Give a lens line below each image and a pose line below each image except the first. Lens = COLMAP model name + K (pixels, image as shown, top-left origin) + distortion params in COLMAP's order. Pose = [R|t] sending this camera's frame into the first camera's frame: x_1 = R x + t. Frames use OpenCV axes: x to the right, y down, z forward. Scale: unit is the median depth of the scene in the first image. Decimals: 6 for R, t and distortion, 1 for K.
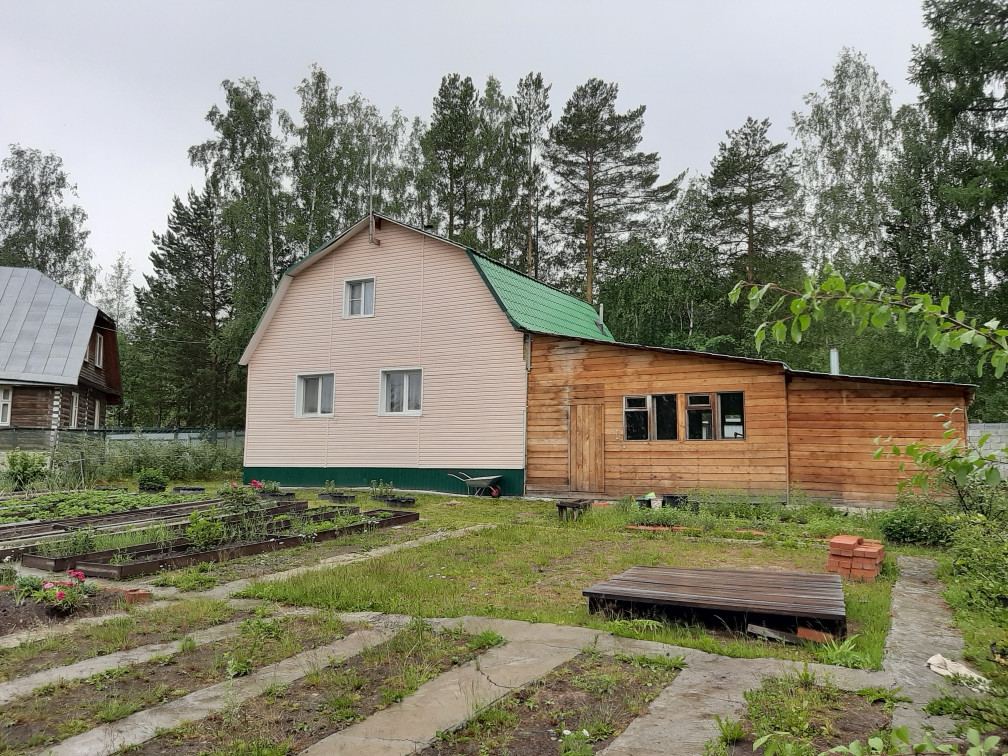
lens RADIAL K [[774.8, 0, 504.0], [0, 774.8, 378.0], [0, 0, 1]] dist [0.095905, -0.185445]
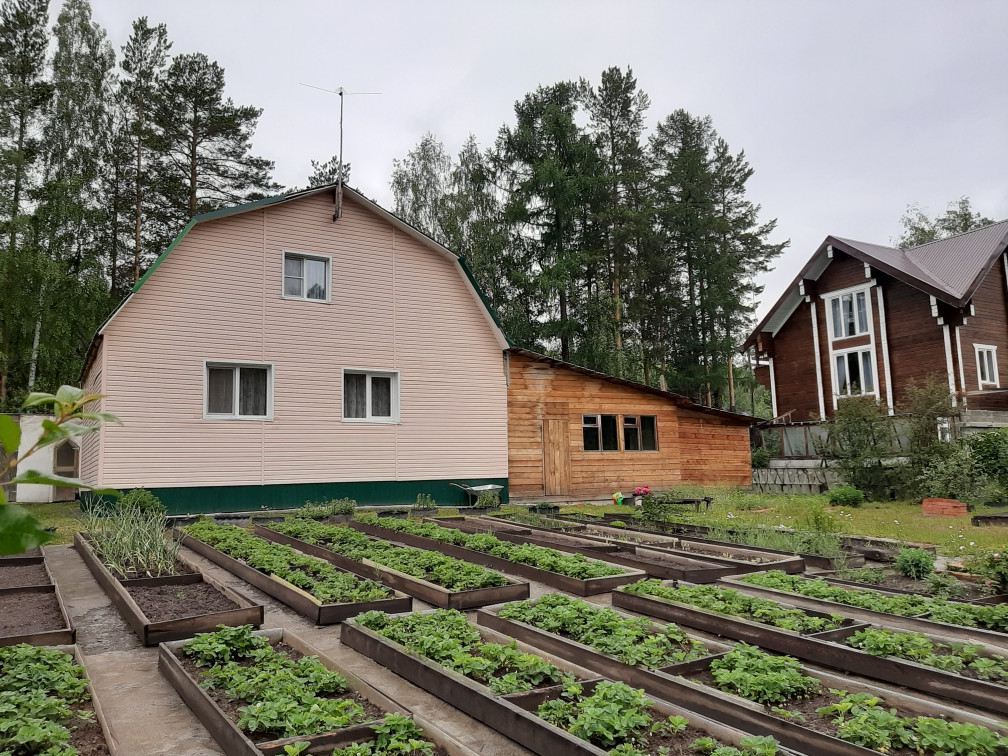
lens RADIAL K [[774.8, 0, 504.0], [0, 774.8, 378.0], [0, 0, 1]] dist [0.095905, -0.185445]
pose [[0.512522, 0.089760, 0.853970, -0.935918], [-0.062359, 0.995786, -0.067240, 0.055361], [-0.856407, -0.018791, 0.515959, 0.477700]]
